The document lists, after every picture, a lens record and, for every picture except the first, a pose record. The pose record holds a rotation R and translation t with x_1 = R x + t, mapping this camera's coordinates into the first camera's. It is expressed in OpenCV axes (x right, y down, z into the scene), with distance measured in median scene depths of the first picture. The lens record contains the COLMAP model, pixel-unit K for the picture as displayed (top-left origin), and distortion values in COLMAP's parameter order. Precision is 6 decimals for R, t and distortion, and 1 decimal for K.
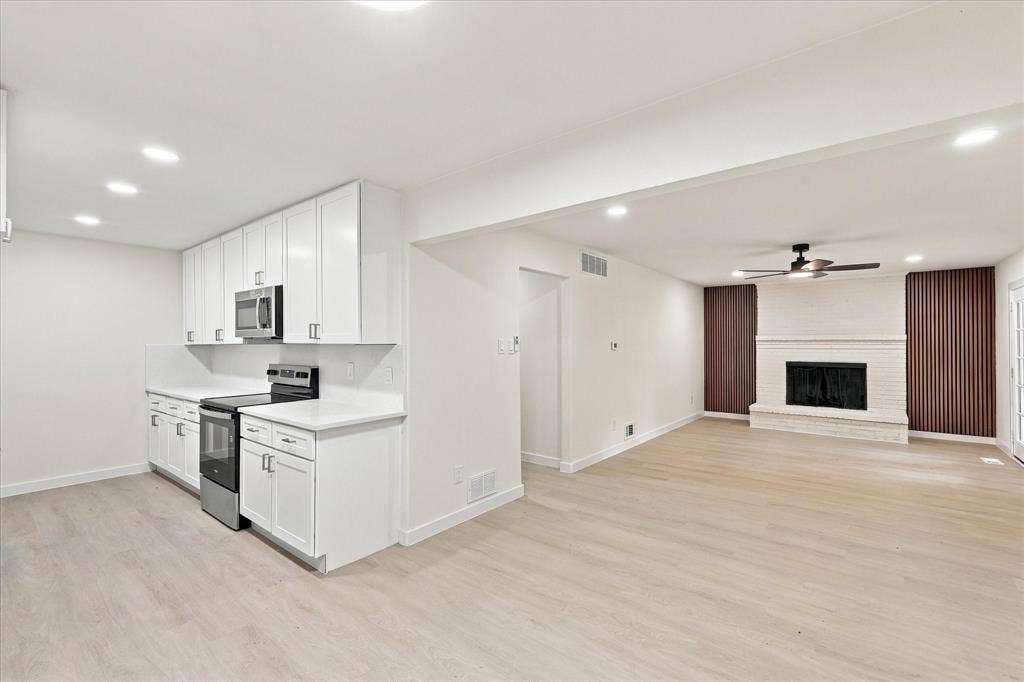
lens RADIAL K [[450.1, 0, 506.0], [0, 450.1, 342.8], [0, 0, 1]] dist [0.004008, 0.000180]
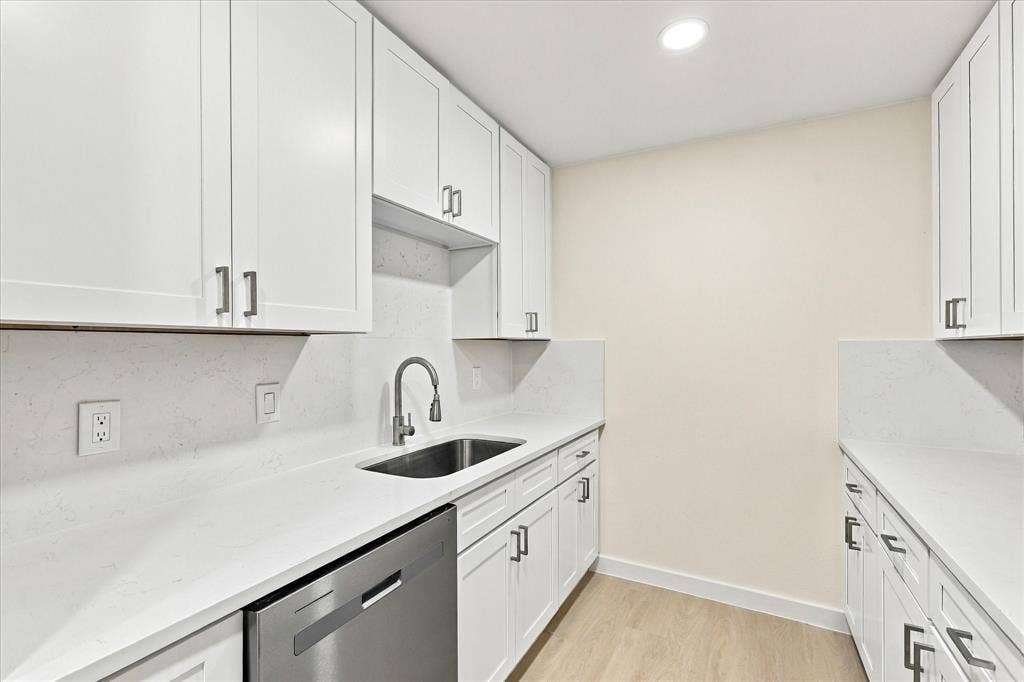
lens RADIAL K [[458.2, 0, 510.3], [0, 458.2, 344.0], [0, 0, 1]] dist [-0.012257, -0.000202]
pose [[0.197743, 0.010225, -0.980201, -0.532036], [0.000138, 0.999945, 0.010459, 0.006759], [0.980254, -0.002204, 0.197731, 0.742455]]
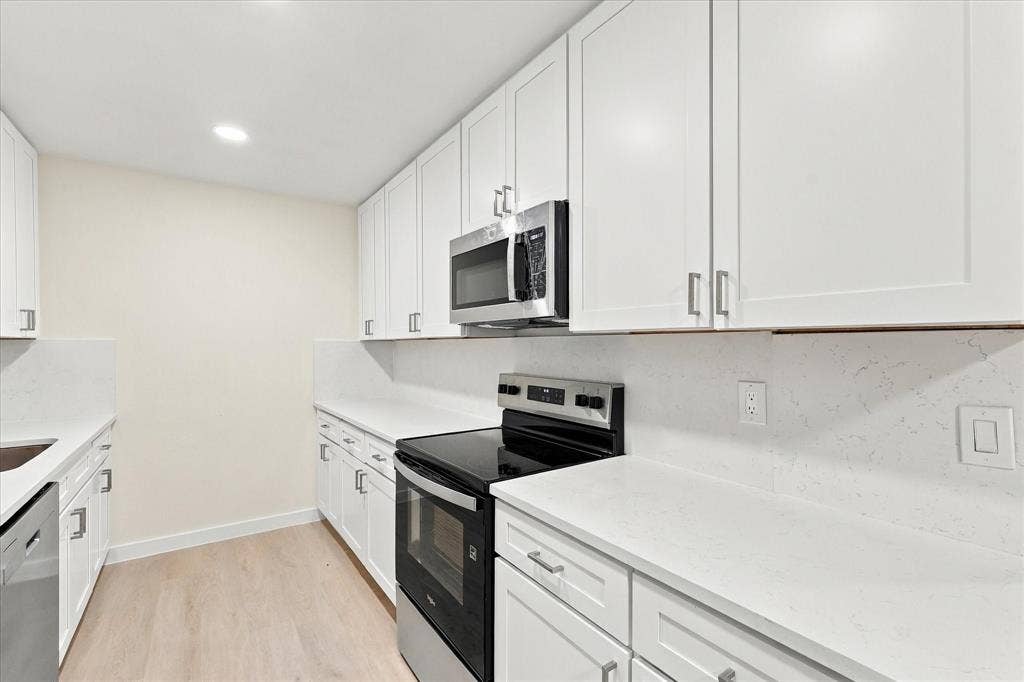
lens RADIAL K [[458.2, 0, 510.3], [0, 458.2, 344.0], [0, 0, 1]] dist [-0.012257, -0.000202]
pose [[0.960972, 0.004254, -0.276614, -0.381791], [-0.003739, 0.999990, 0.002389, 0.010598], [0.276622, -0.001262, 0.960978, 0.497182]]
